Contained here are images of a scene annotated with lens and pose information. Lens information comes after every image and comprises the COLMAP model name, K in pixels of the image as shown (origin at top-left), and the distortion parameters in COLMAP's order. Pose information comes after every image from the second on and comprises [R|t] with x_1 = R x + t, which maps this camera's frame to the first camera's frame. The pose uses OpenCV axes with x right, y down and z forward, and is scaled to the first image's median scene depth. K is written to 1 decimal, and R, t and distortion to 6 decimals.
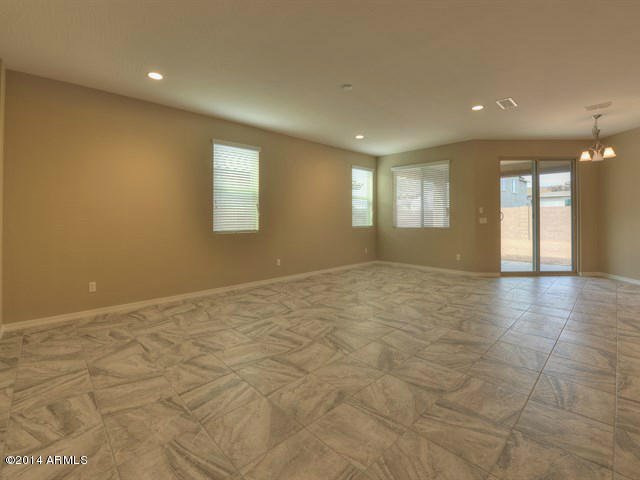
lens RADIAL K [[329.4, 0, 351.7], [0, 329.4, 213.4], [0, 0, 1]] dist [-0.022929, -0.000123]
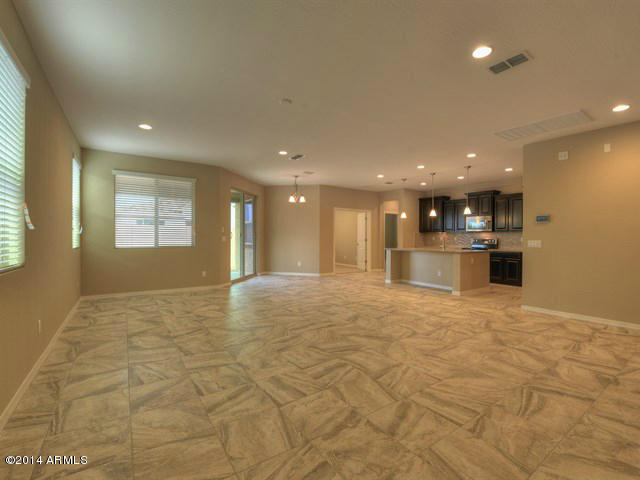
lens RADIAL K [[295.4, 0, 320.0], [0, 295.4, 240.0], [0, 0, 1]] dist [-0.023285, -0.000259]
pose [[0.144104, -0.005975, 0.989545, -1.037024], [-0.021231, 0.999733, 0.009128, 0.016078], [-0.989335, -0.022324, 0.143938, 0.945109]]
